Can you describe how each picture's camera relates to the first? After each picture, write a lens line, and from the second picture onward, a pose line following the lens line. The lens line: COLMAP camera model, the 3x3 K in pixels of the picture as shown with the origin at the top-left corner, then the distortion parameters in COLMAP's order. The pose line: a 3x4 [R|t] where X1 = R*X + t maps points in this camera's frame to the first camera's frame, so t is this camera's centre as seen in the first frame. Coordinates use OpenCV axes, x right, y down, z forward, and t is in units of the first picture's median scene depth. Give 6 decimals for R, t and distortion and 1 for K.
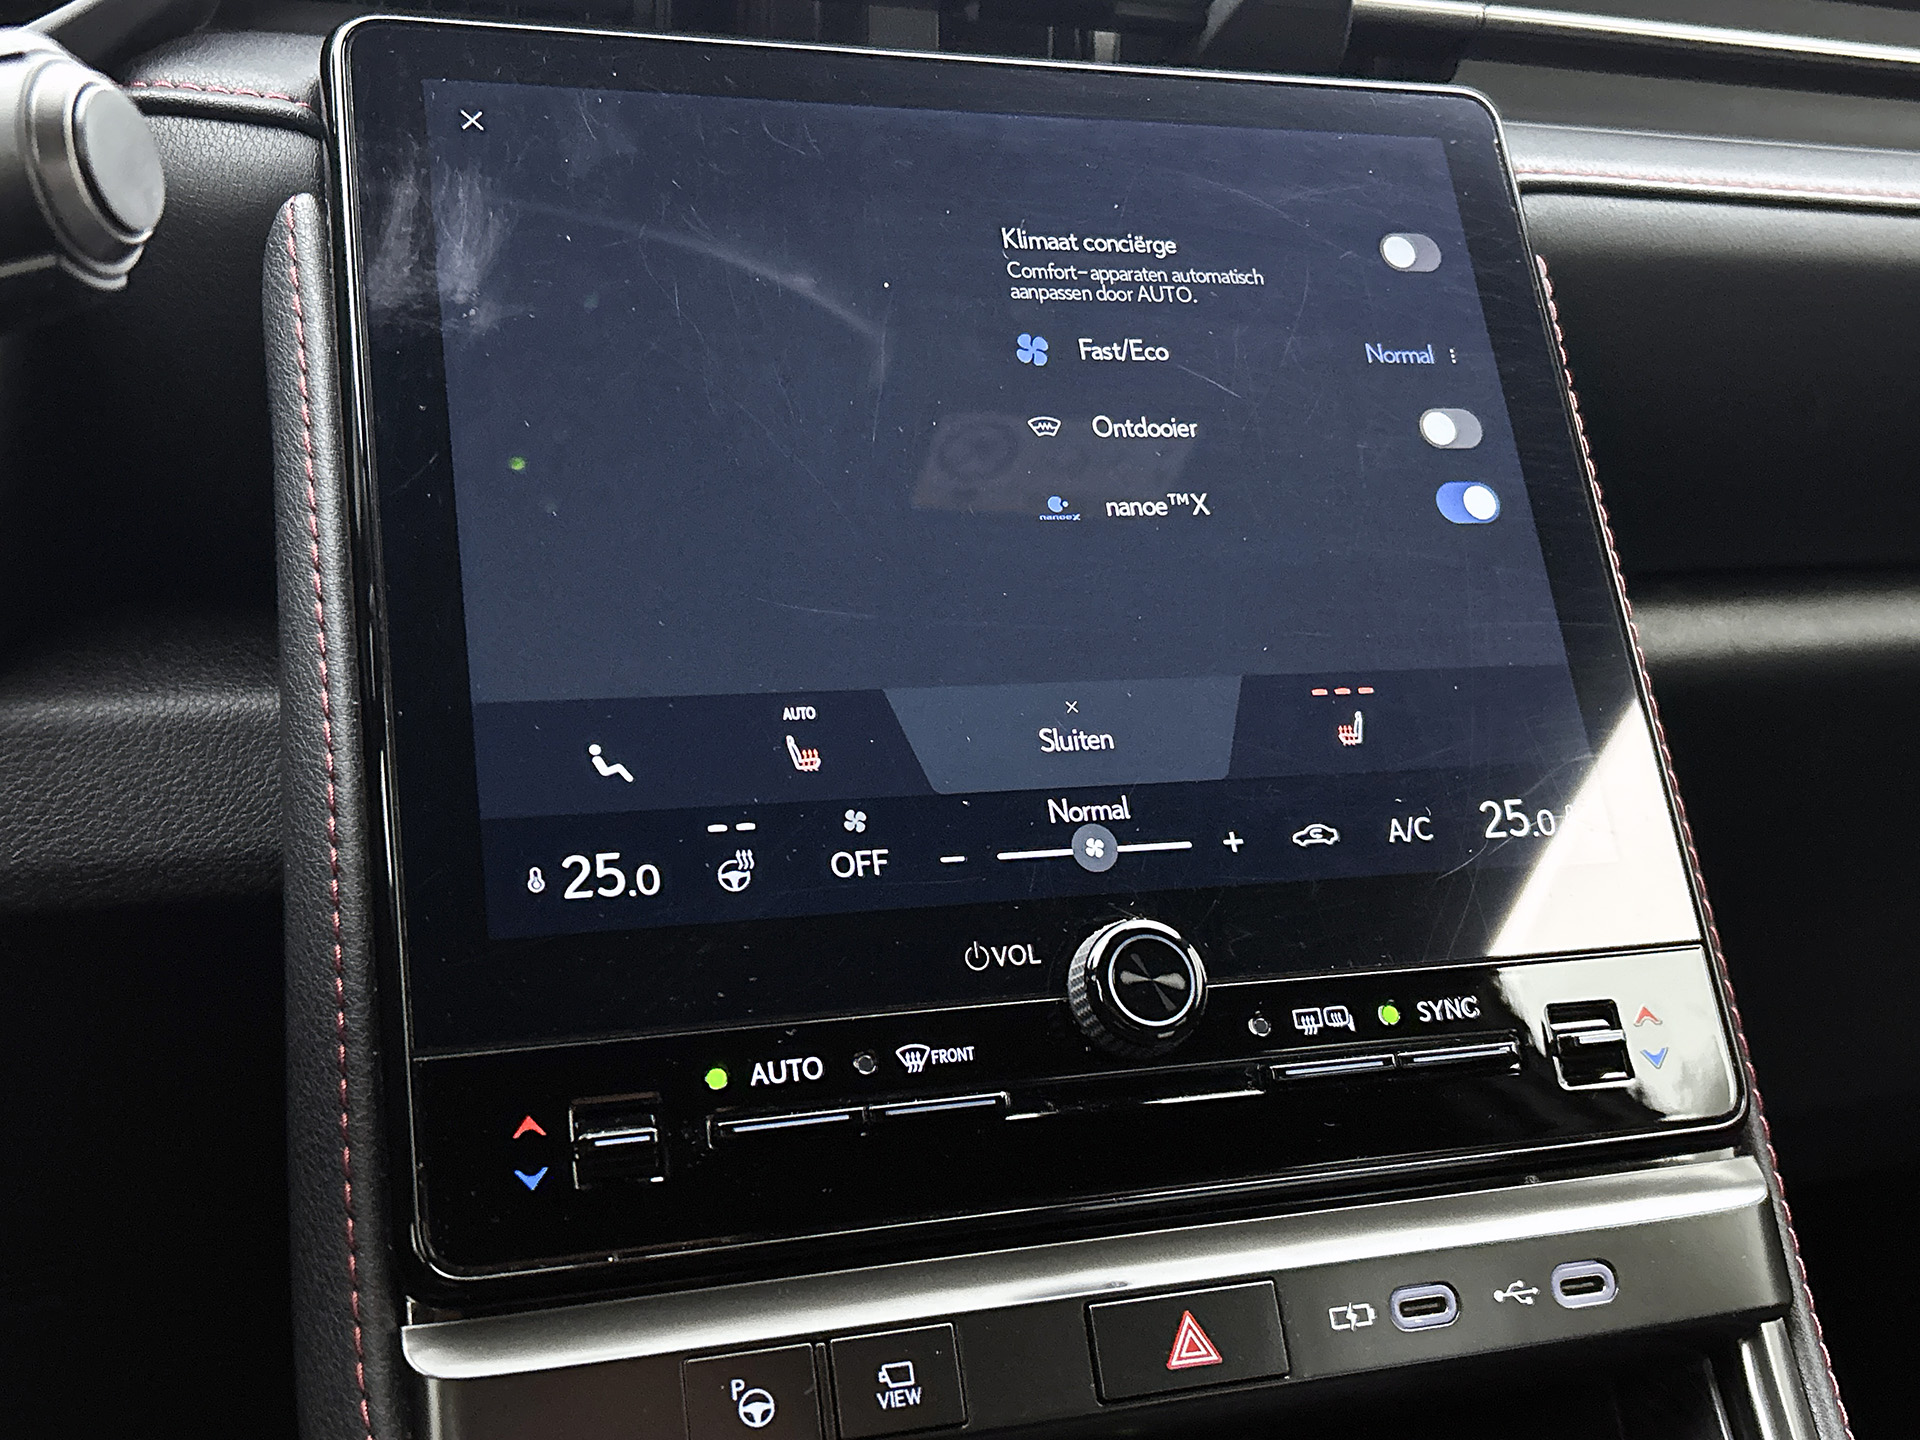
lens RADIAL K [[2108.8, 0, 969.5], [0, 2108.8, 711.1], [0, 0, 1]] dist [0.036182, 0.000000]
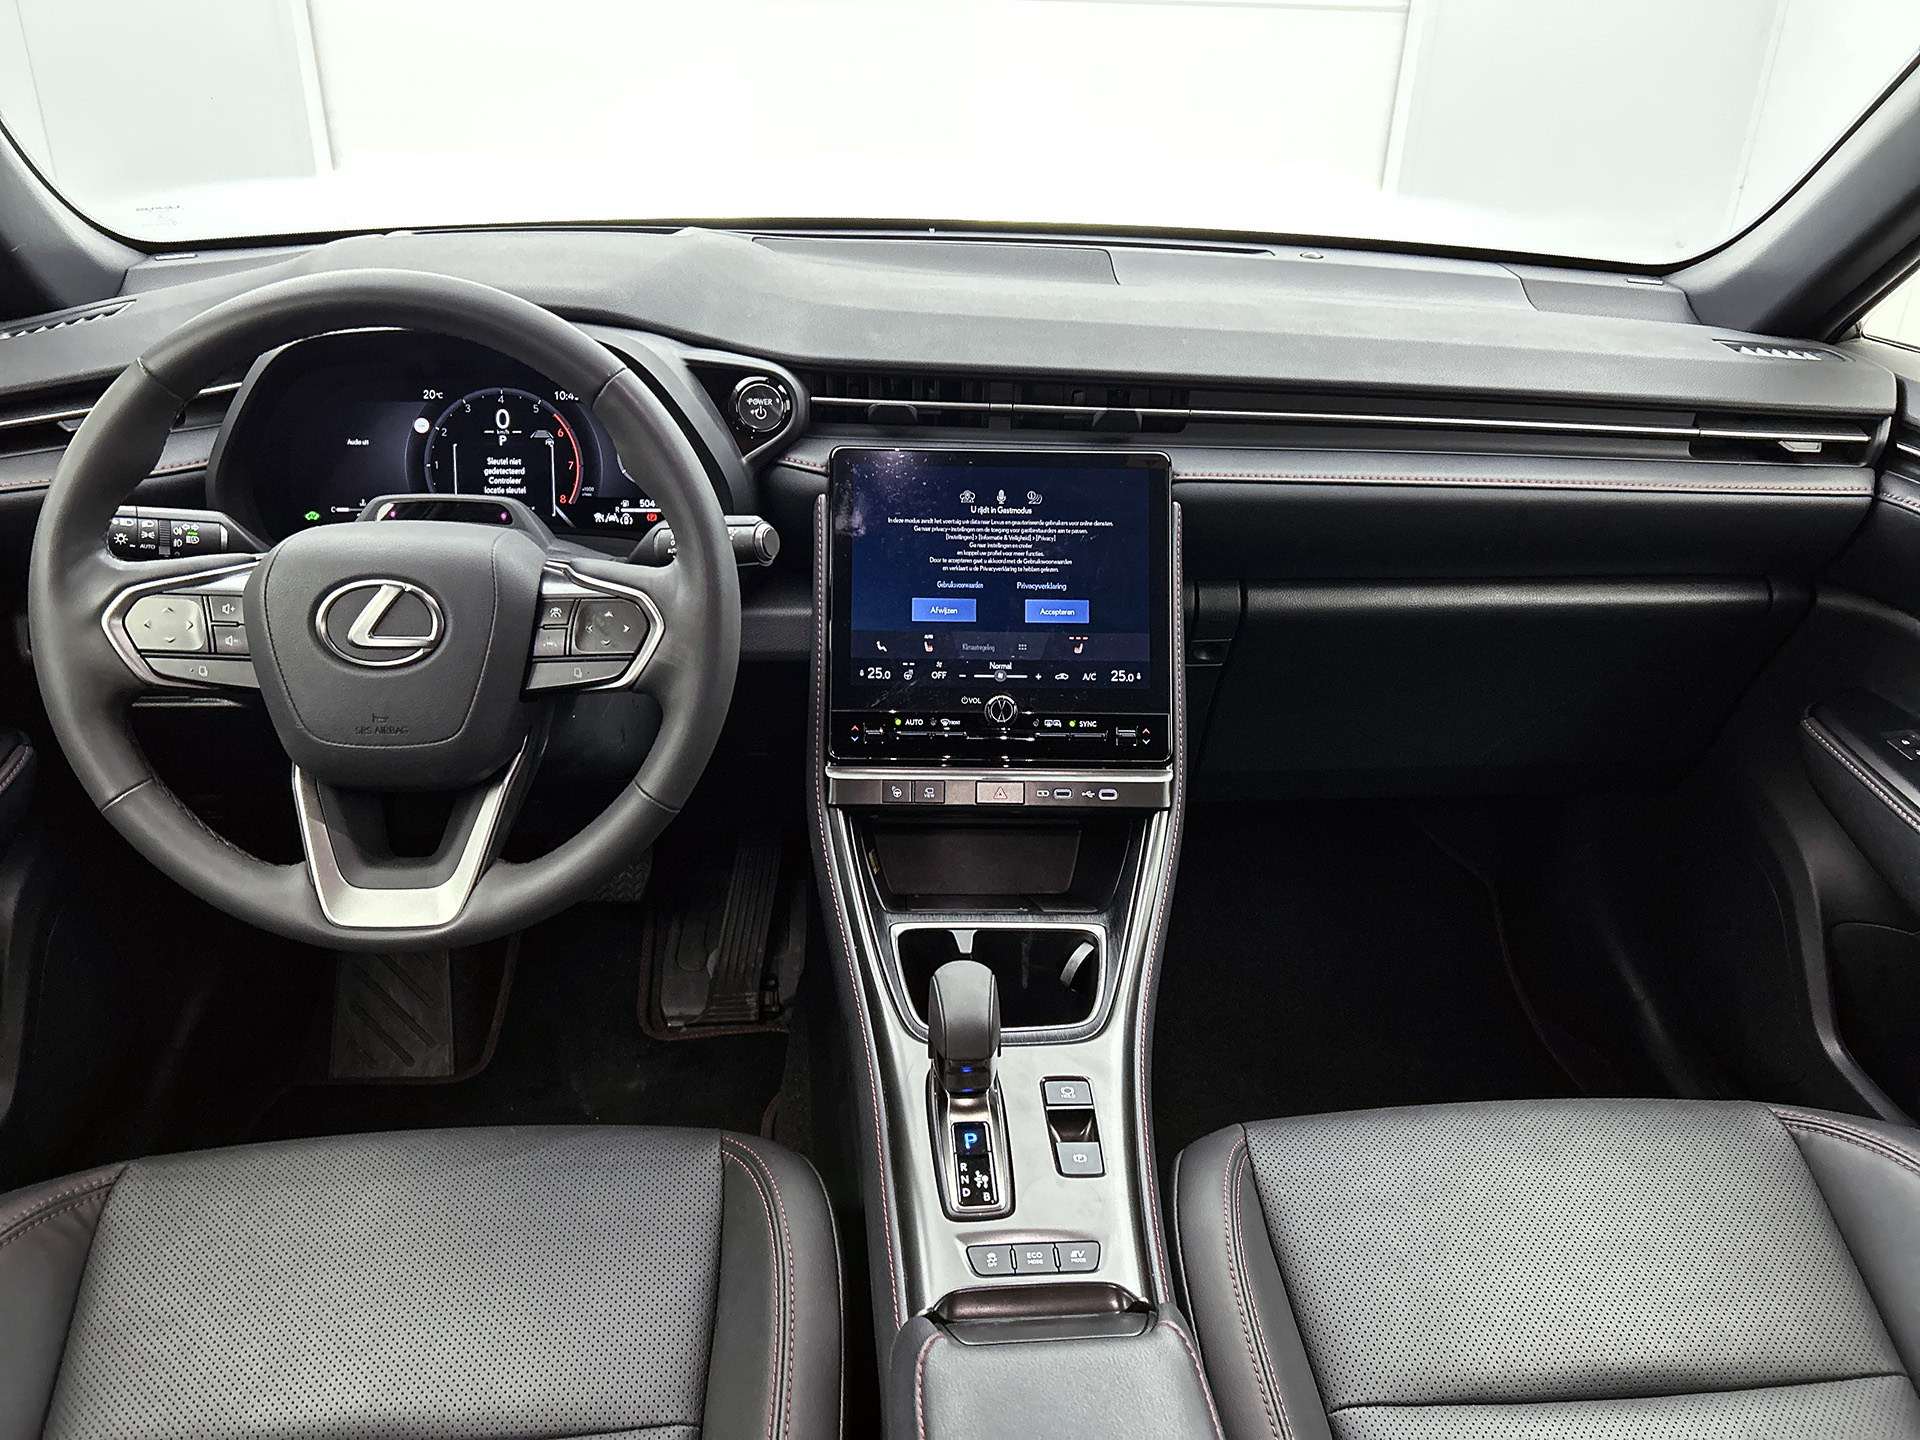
lens RADIAL K [[1484.2, 0, 973.0], [0, 1484.2, 723.8], [0, 0, 1]] dist [0.050584, -0.050206]
pose [[0.954167, 0.118253, -0.274922, 0.839729], [-0.057212, 0.973757, 0.220280, -0.488916], [0.293756, -0.194455, 0.935892, -1.760252]]
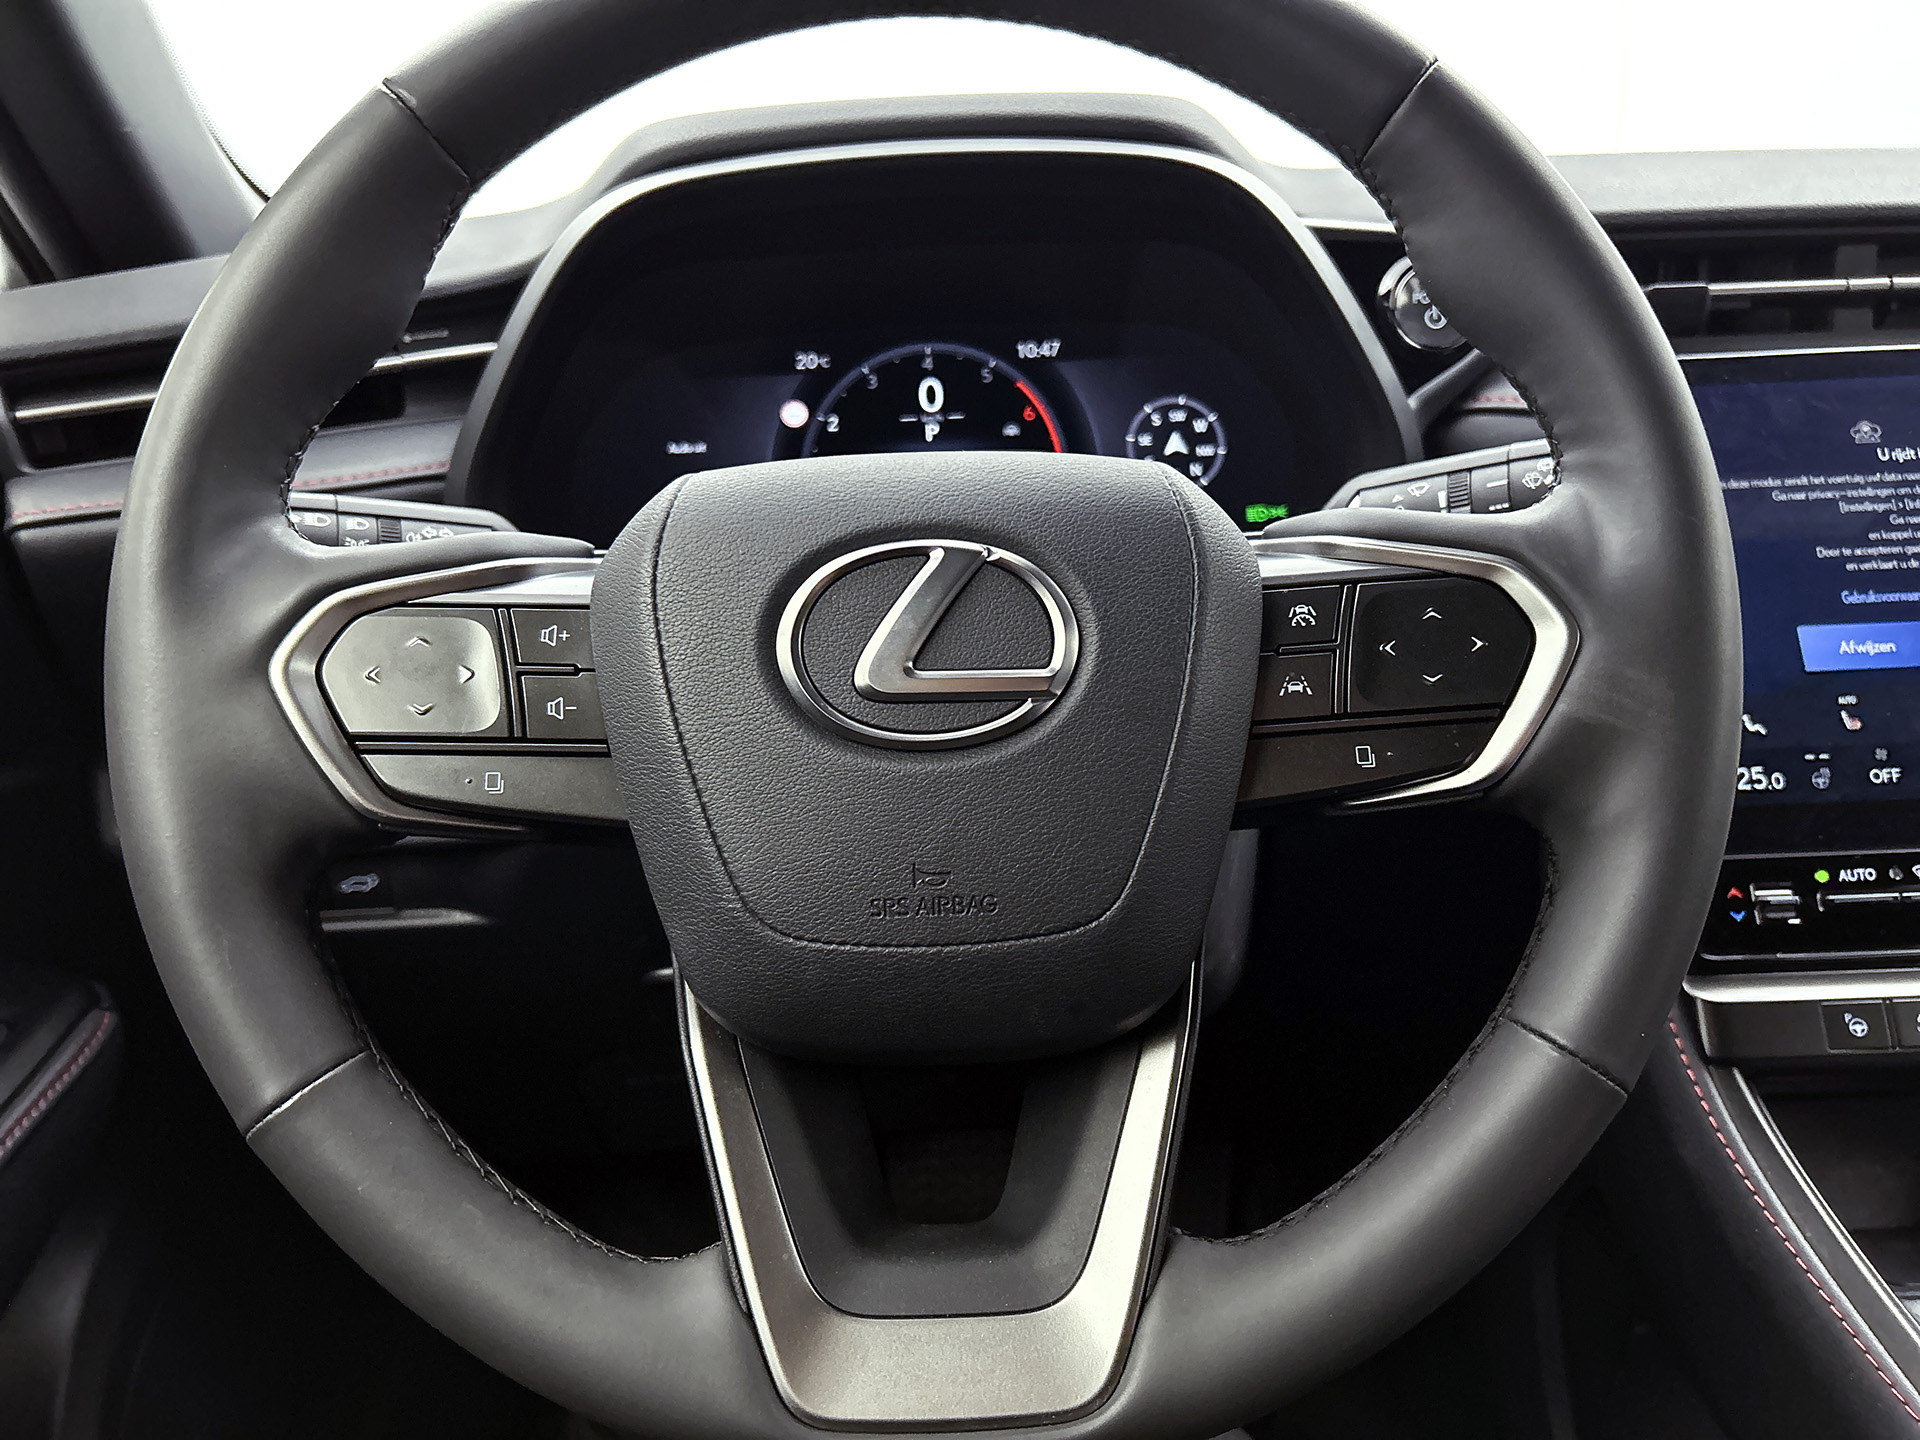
lens RADIAL K [[1484.2, 0, 968.7], [0, 1484.2, 722.2], [0, 0, 1]] dist [0.050584, -0.050206]
pose [[0.936933, 0.015019, -0.349186, -0.380251], [0.004248, 0.998513, 0.054344, -0.062212], [0.349483, -0.052400, 0.935476, -0.664037]]
